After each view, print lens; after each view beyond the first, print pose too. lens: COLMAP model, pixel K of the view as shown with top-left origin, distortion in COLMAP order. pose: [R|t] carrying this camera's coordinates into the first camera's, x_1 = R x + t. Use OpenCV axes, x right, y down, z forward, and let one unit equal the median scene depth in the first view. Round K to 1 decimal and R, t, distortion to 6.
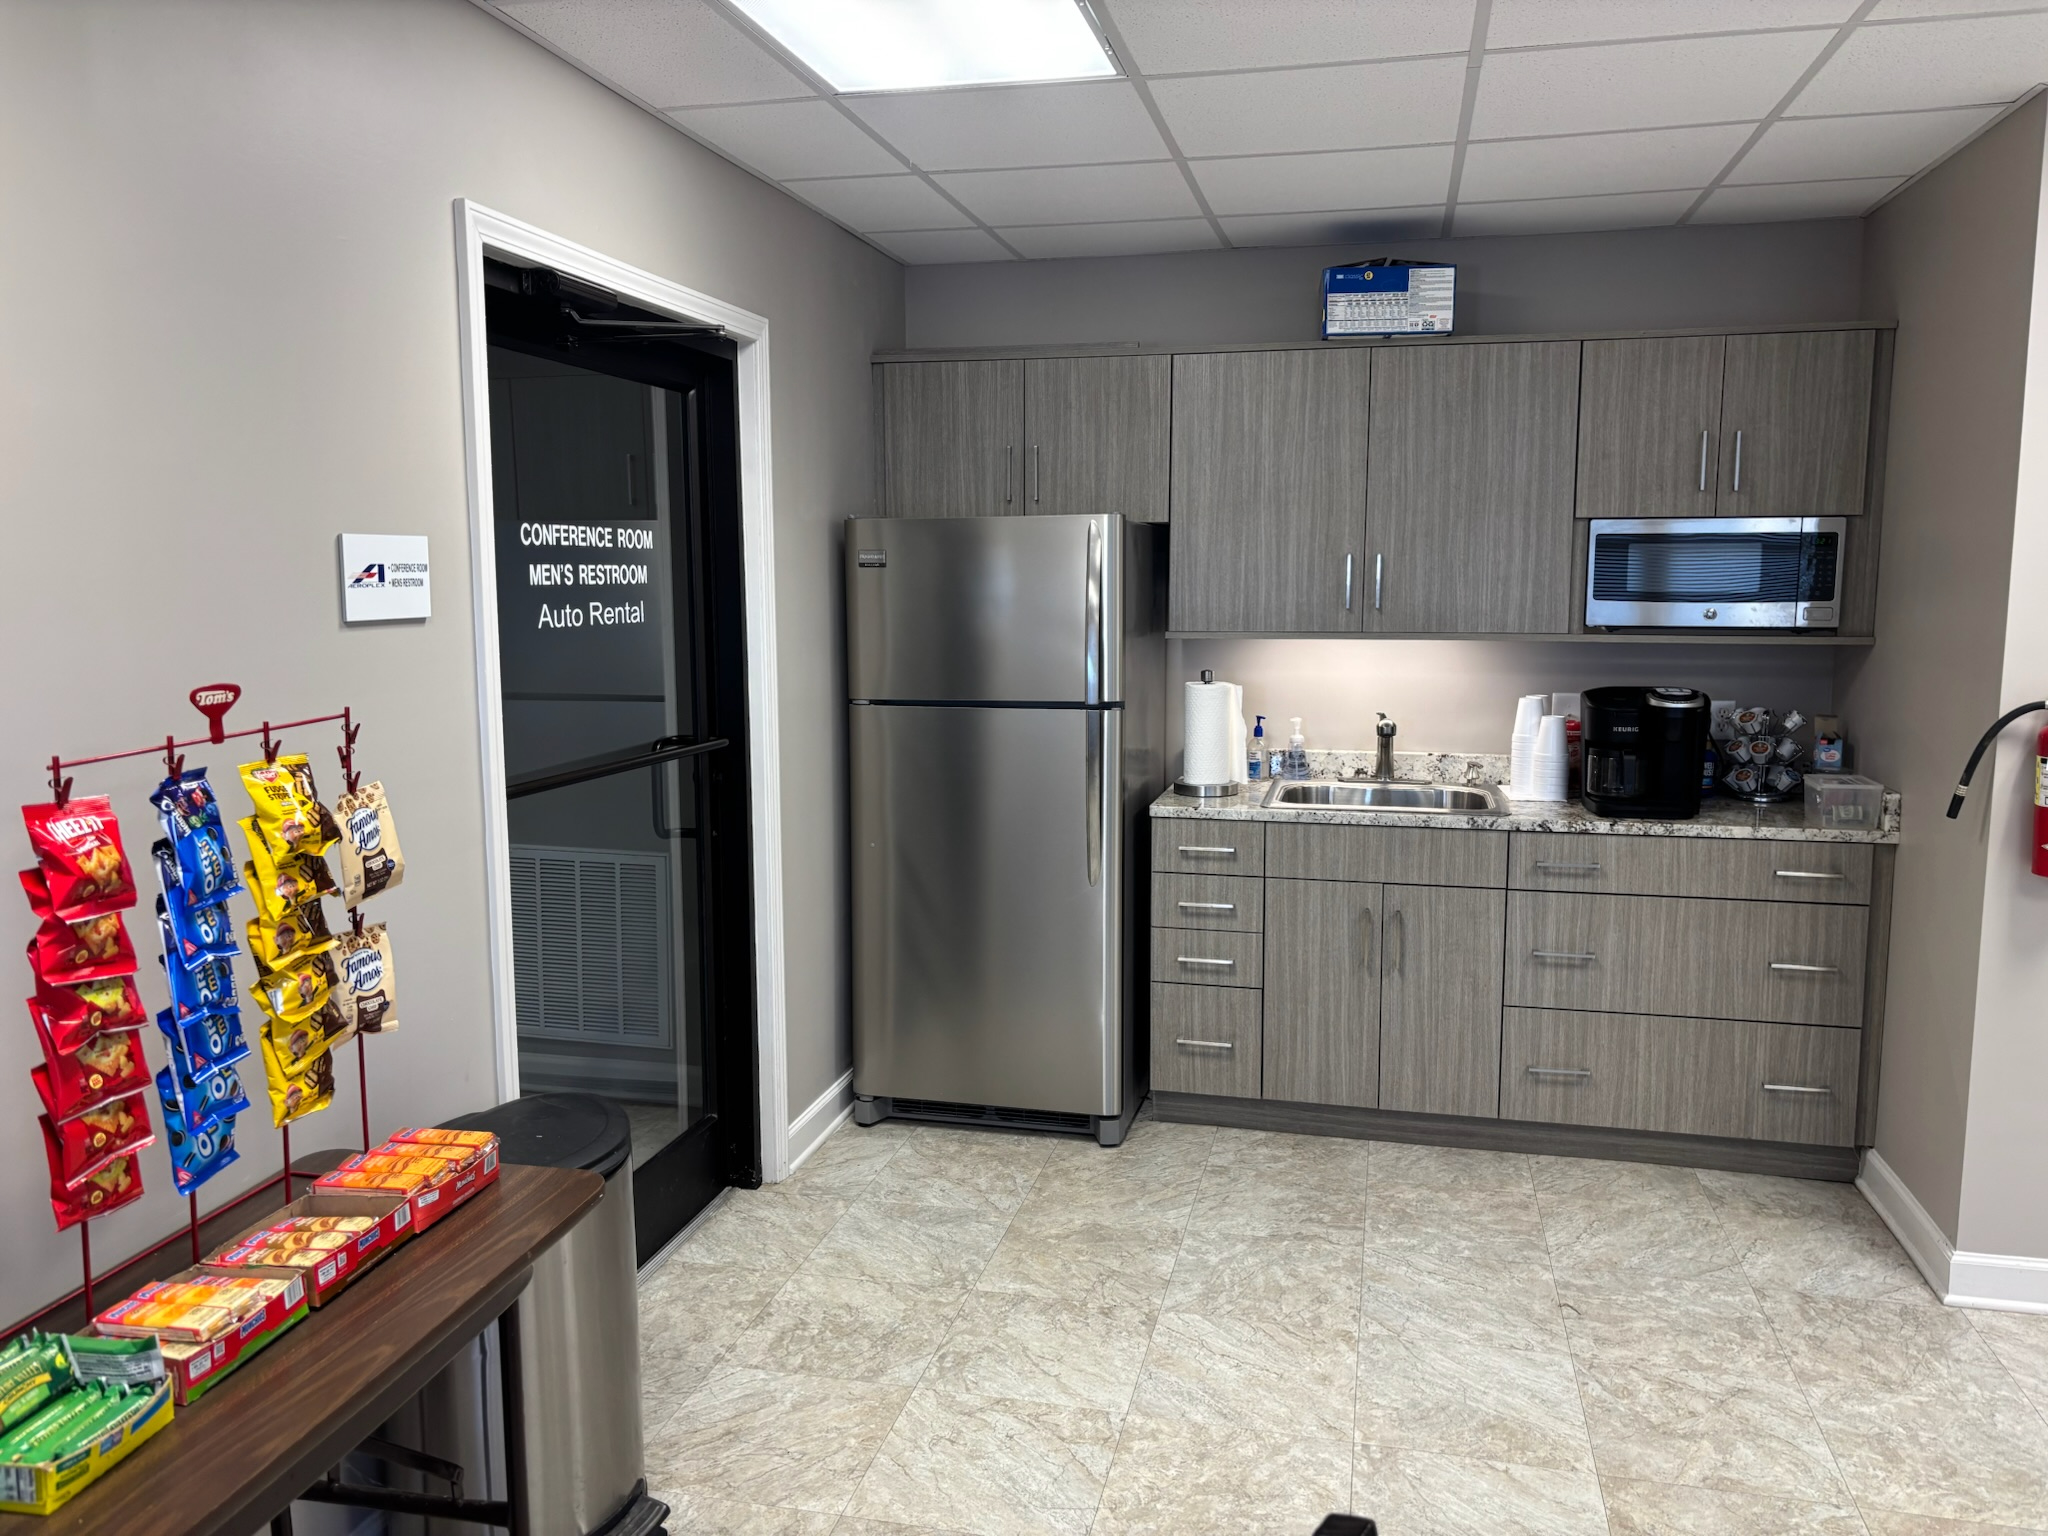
lens RADIAL K [[1577.5, 0, 1029.5], [0, 1577.5, 777.8], [0, 0, 1]] dist [0.068885, -0.081130]
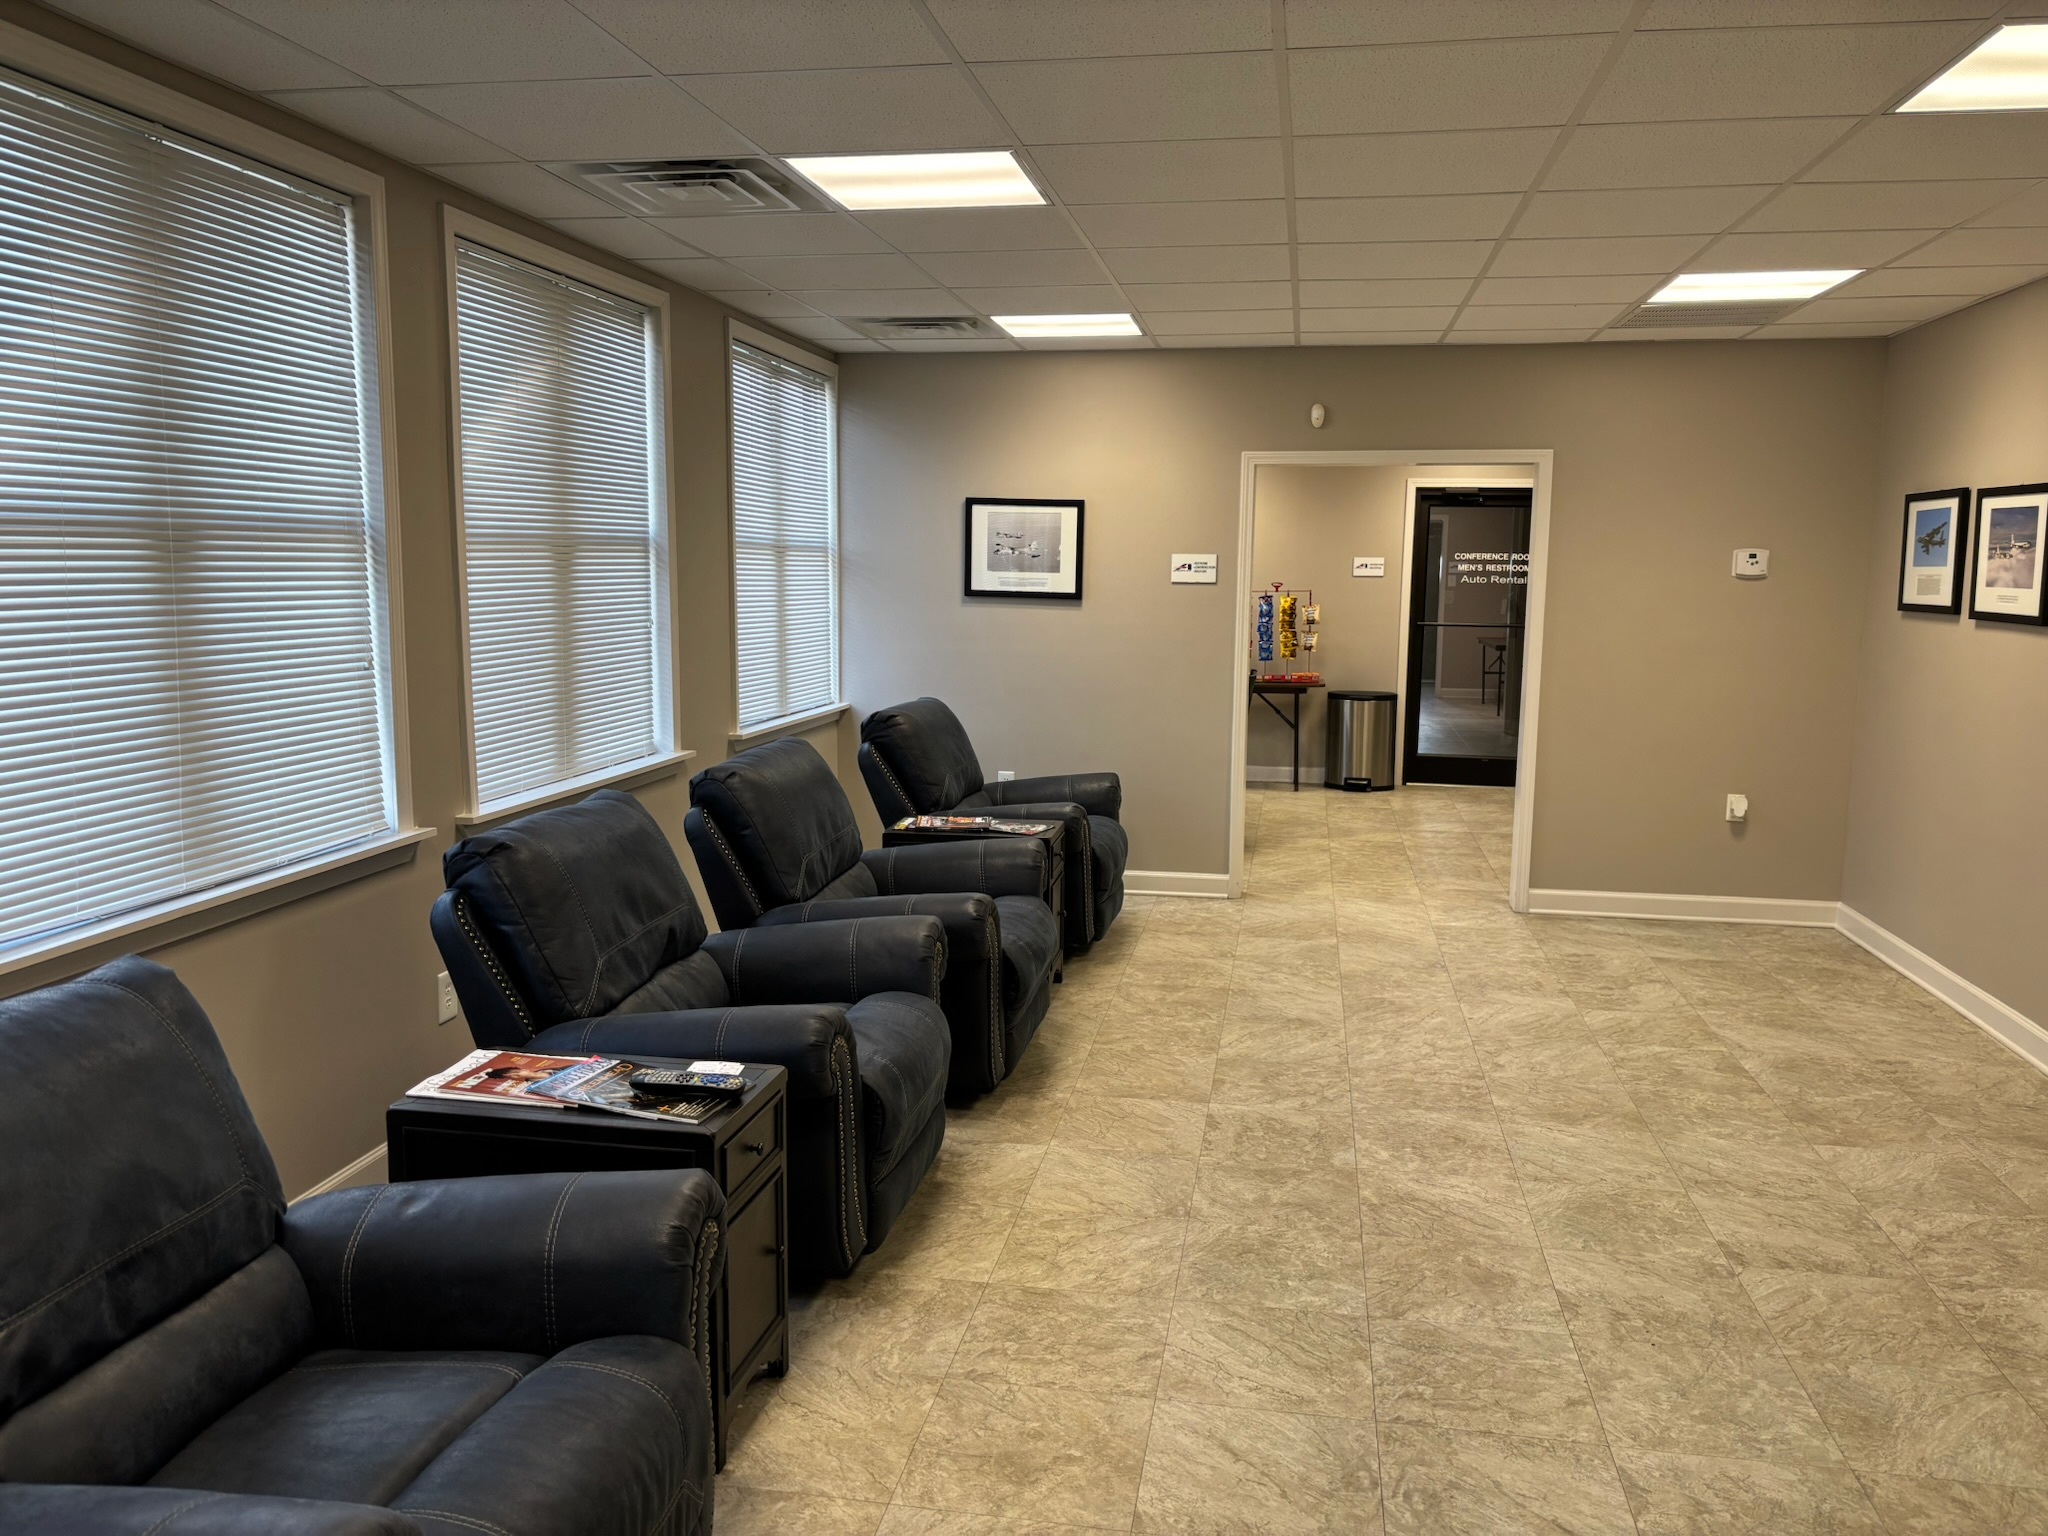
lens RADIAL K [[1562.4, 0, 1031.6], [0, 1562.4, 776.1], [0, 0, 1]] dist [0.175178, -0.388544]
pose [[0.055243, 0.139467, -0.988685, 2.131708], [-0.147057, 0.980535, 0.130100, 0.009293], [0.987584, 0.138206, 0.074677, -0.115731]]
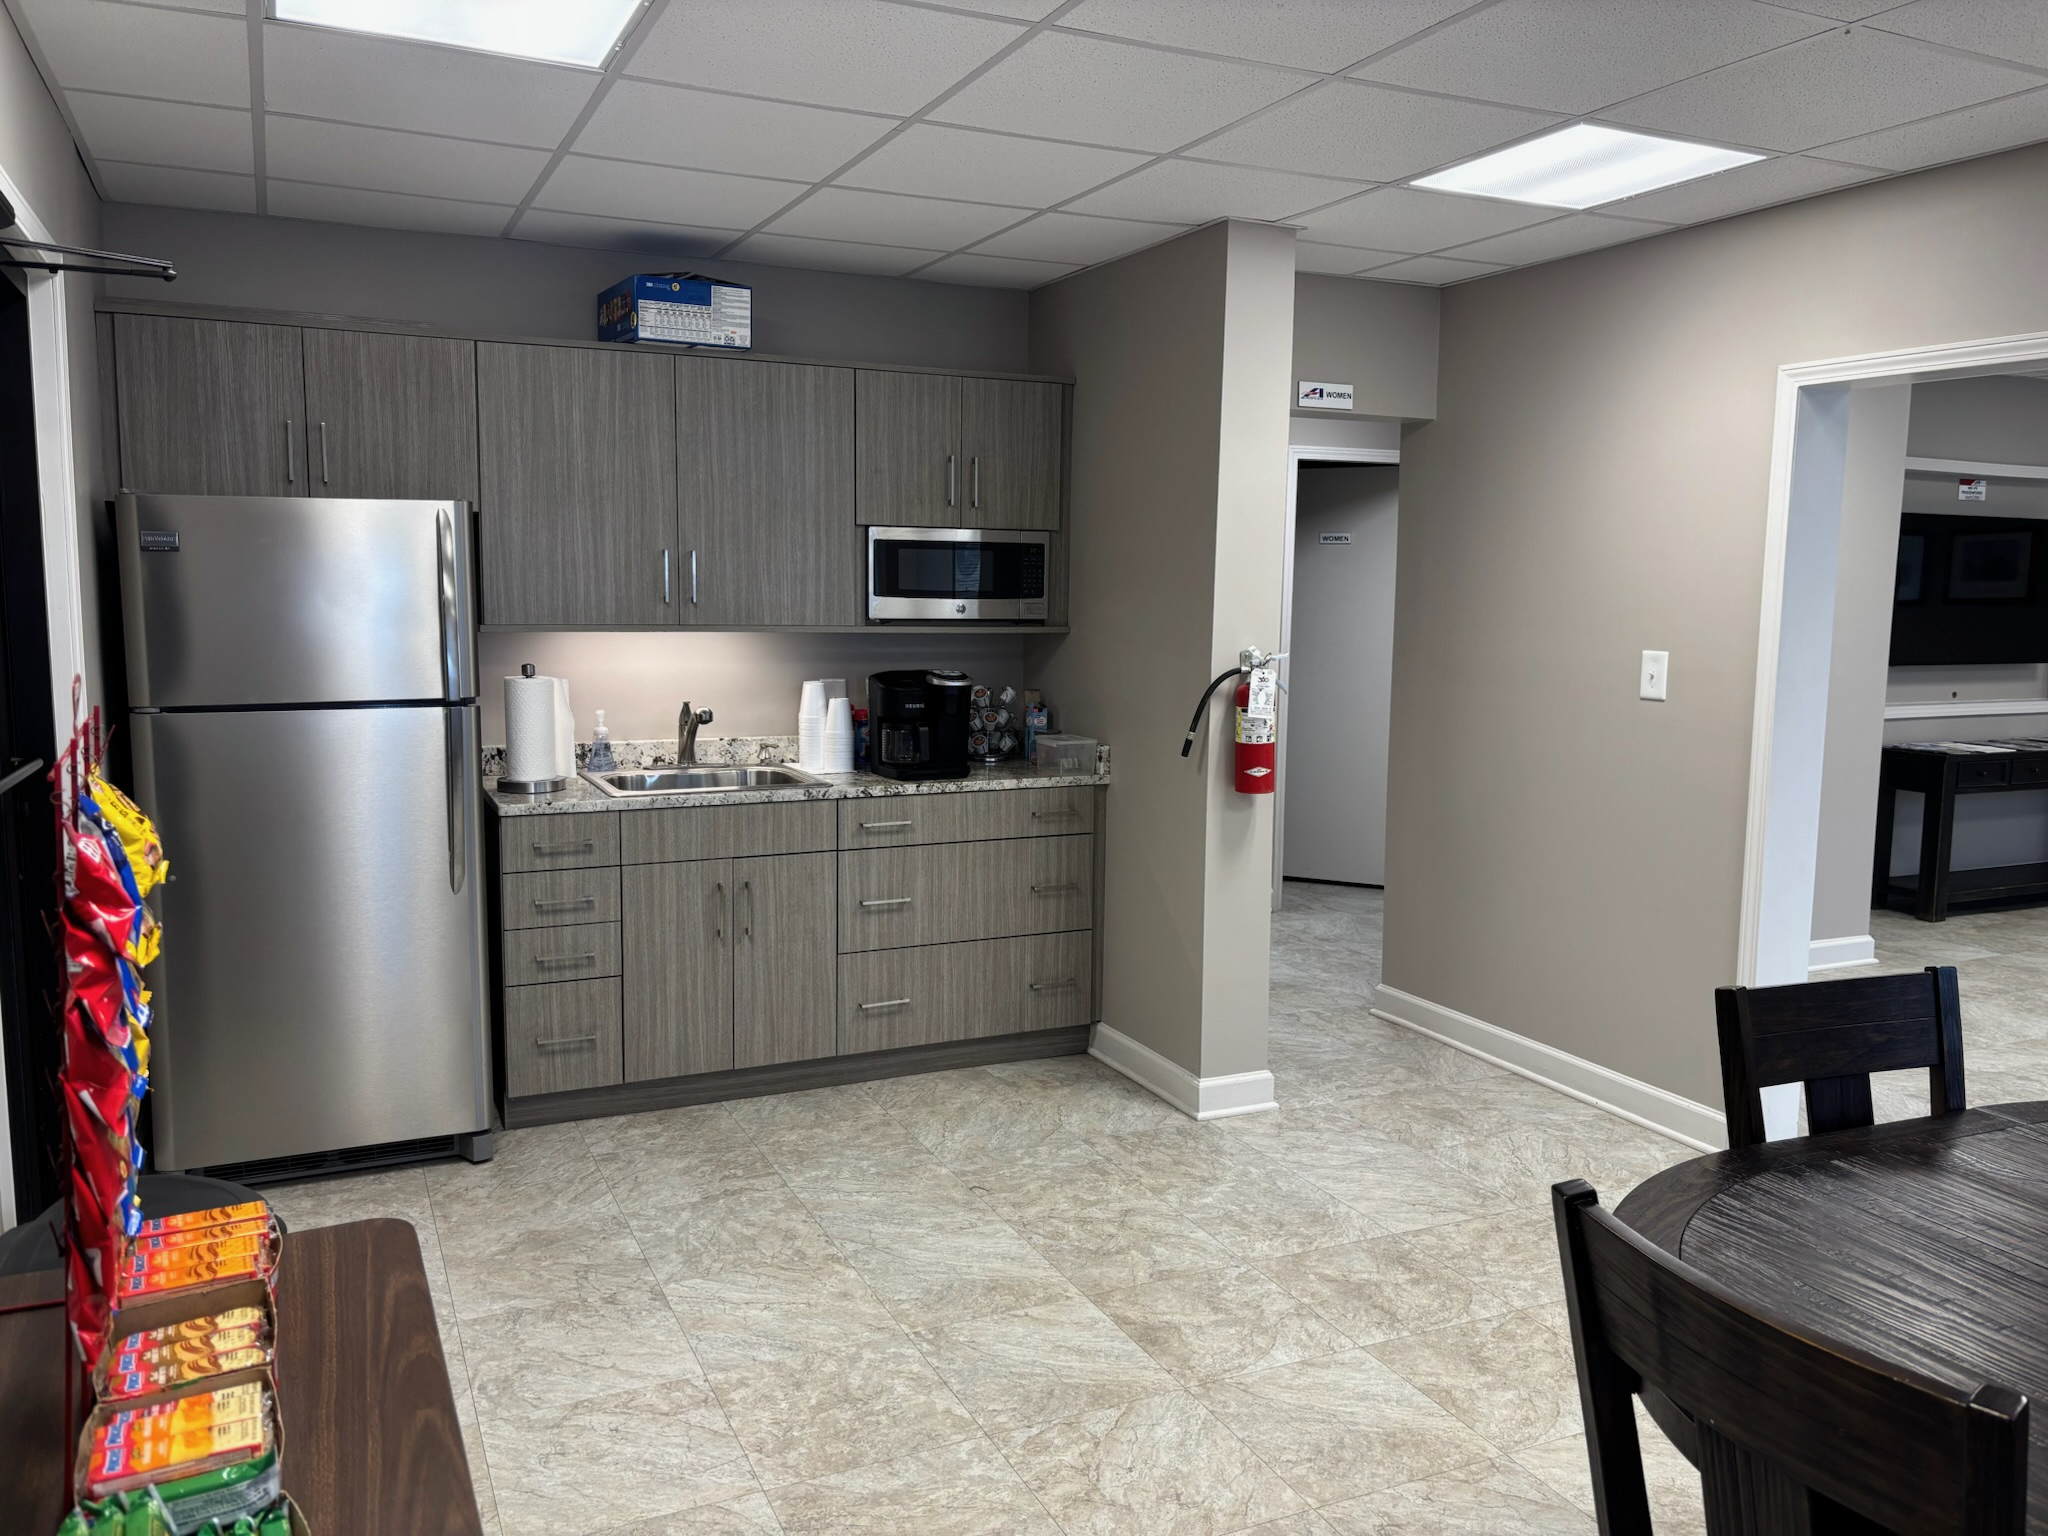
lens RADIAL K [[1562.4, 0, 1031.6], [0, 1562.4, 776.1], [0, 0, 1]] dist [0.175178, -0.388544]
pose [[0.786400, -0.069226, 0.613826, -0.268813], [0.072290, 0.997186, 0.019846, 0.004712], [-0.613473, 0.028766, 0.789192, 0.030566]]
